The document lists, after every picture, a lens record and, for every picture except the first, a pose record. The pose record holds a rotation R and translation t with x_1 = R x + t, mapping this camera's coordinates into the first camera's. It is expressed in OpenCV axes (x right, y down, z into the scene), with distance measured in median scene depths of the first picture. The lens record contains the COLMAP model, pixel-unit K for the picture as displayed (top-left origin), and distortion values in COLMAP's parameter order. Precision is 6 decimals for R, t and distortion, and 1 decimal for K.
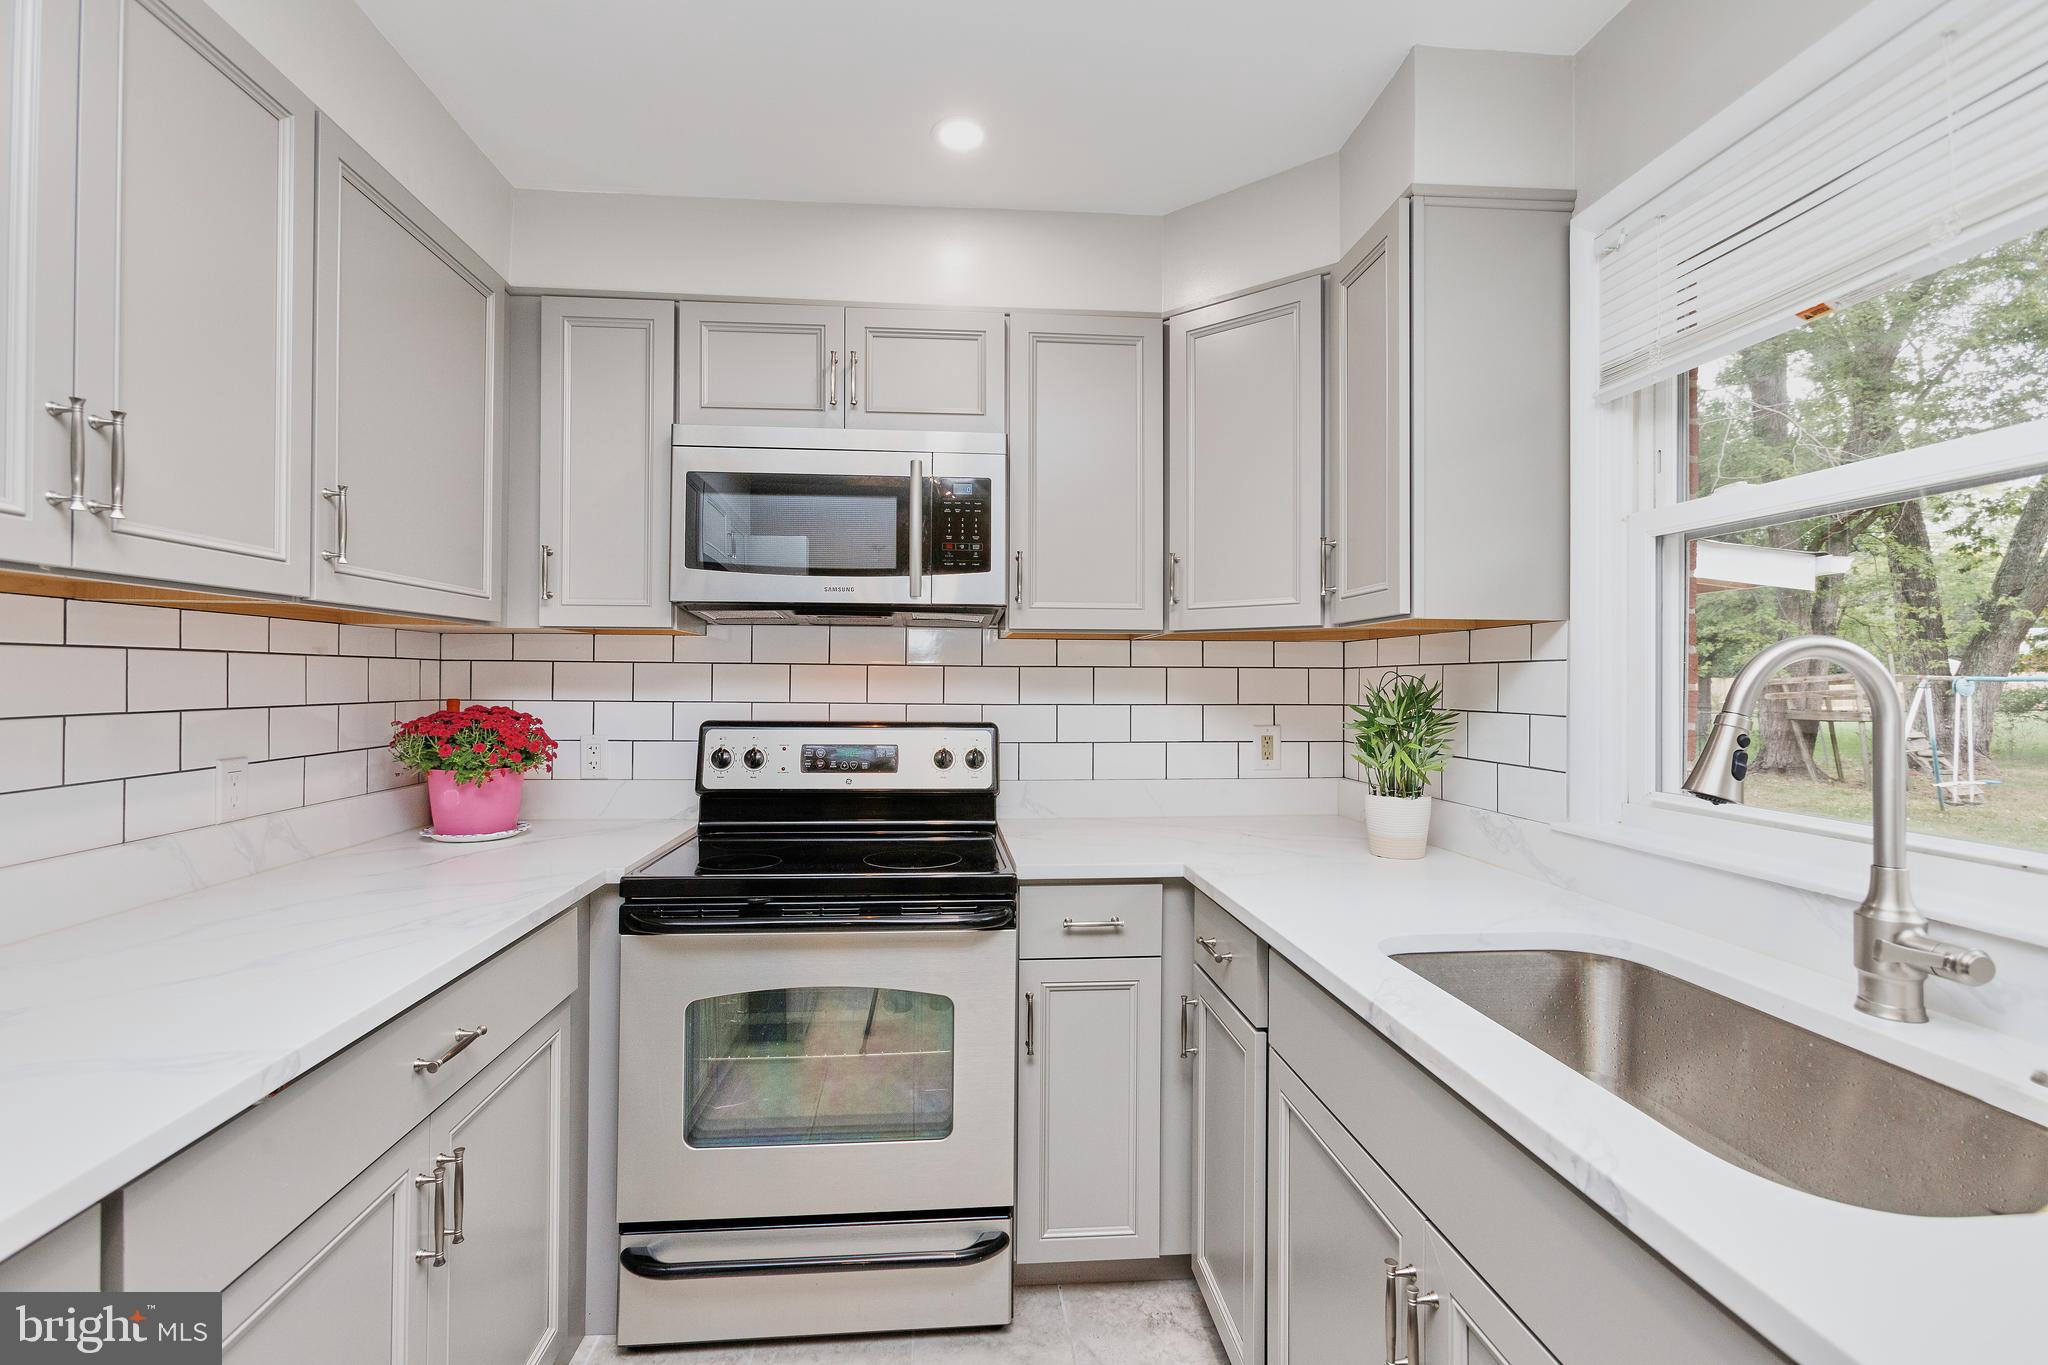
lens RADIAL K [[922.2, 0, 1017.6], [0, 922.2, 673.0], [0, 0, 1]] dist [-0.000617, 0.000330]
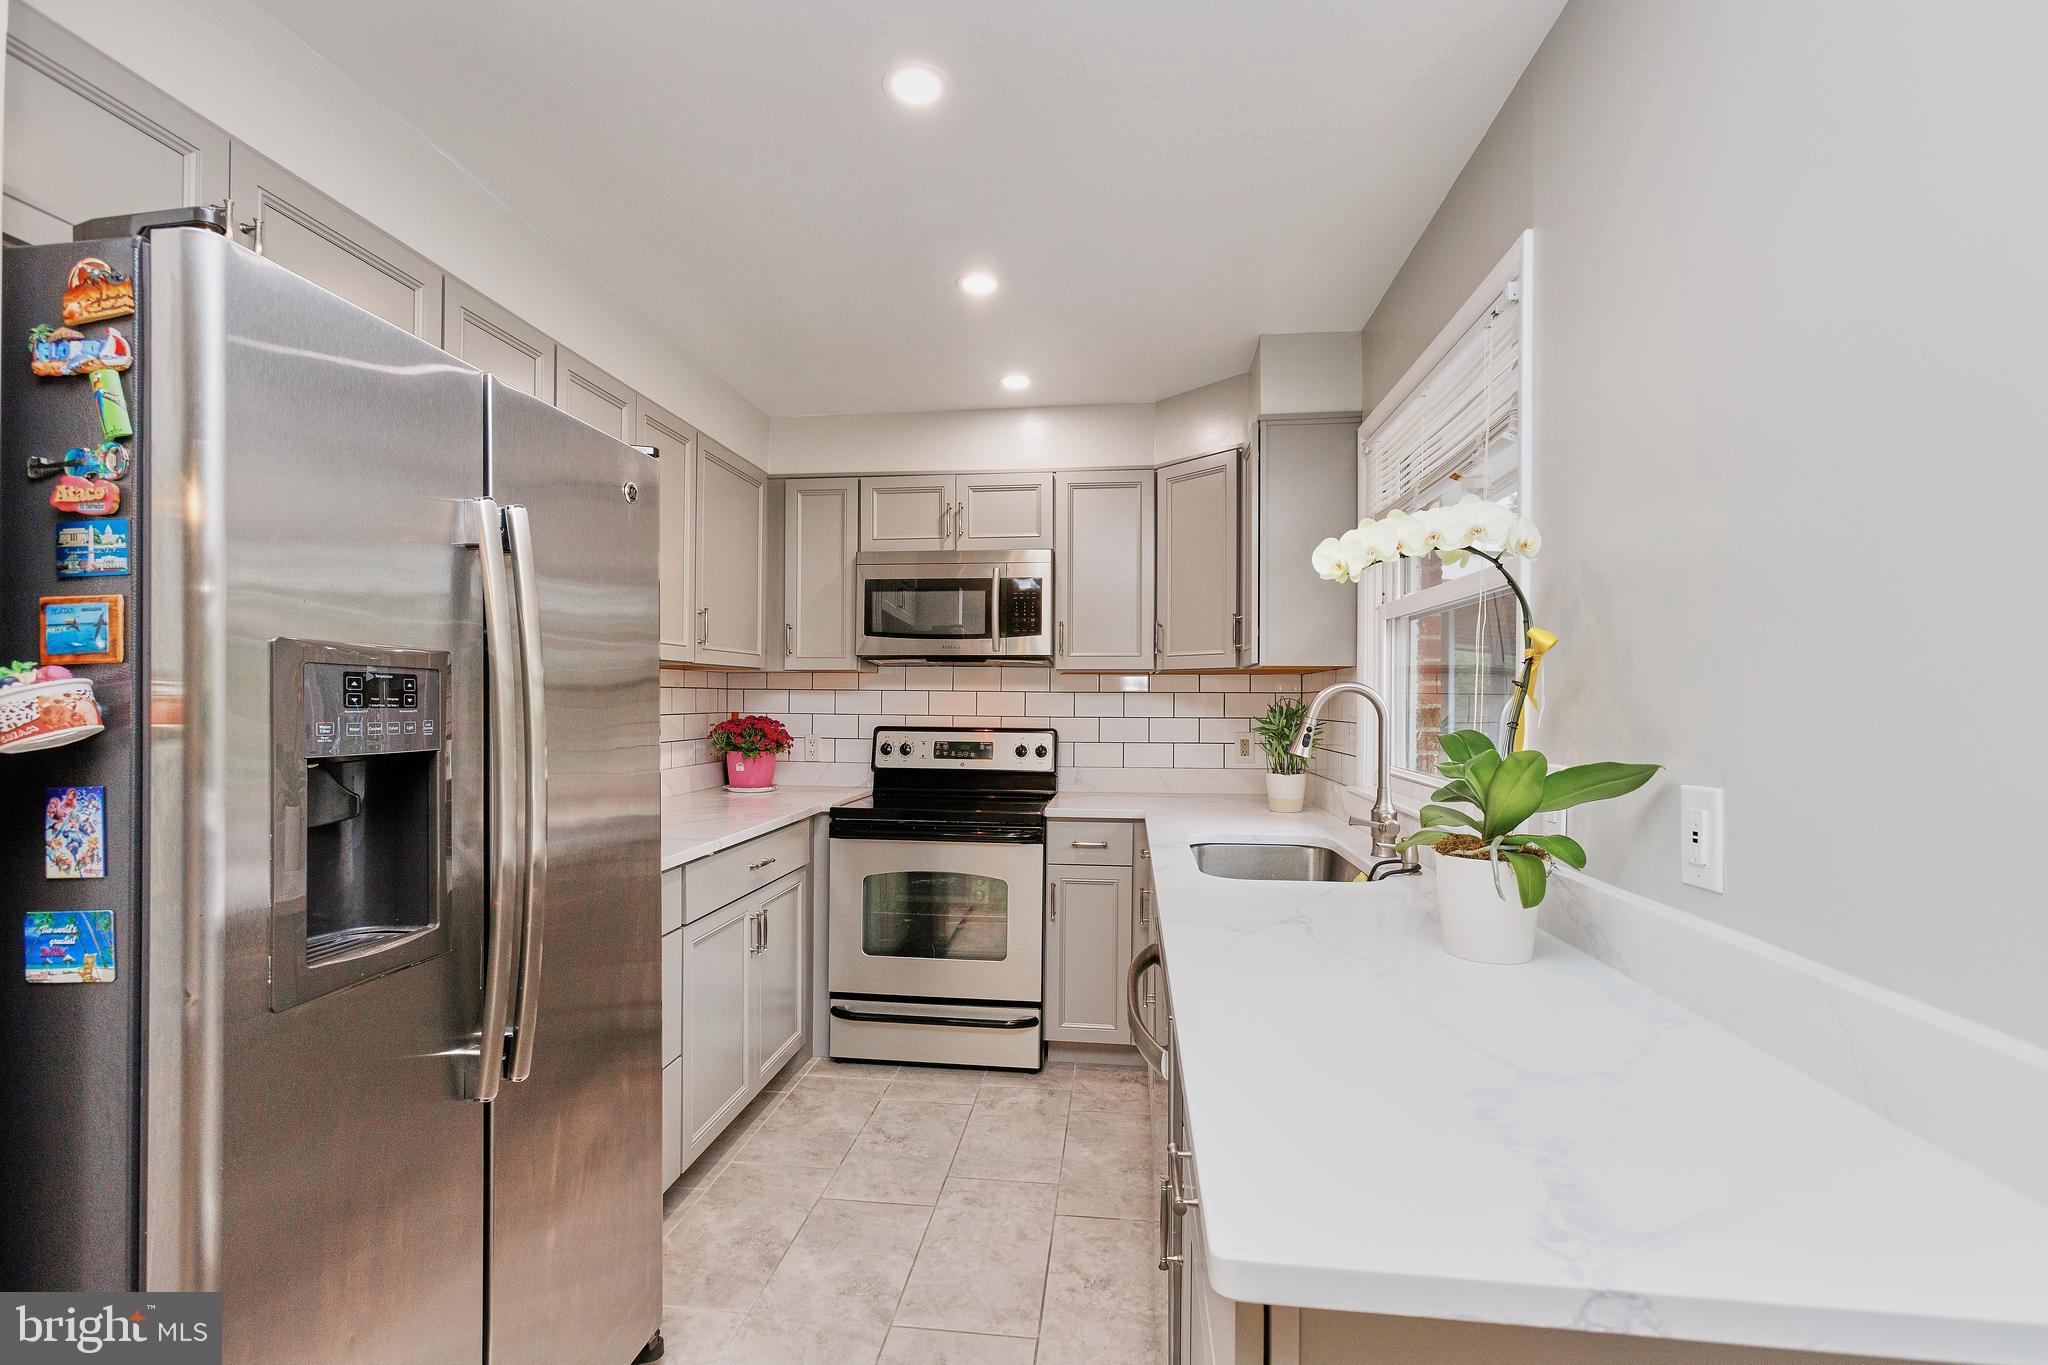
lens RADIAL K [[942.6, 0, 1011.5], [0, 942.6, 688.7], [0, 0, 1]] dist [-0.009350, 0.008156]
pose [[0.979014, -0.002605, -0.203777, 0.258235], [0.001795, 0.999990, -0.004158, -0.007580], [0.203786, 0.003705, 0.979008, -0.643485]]
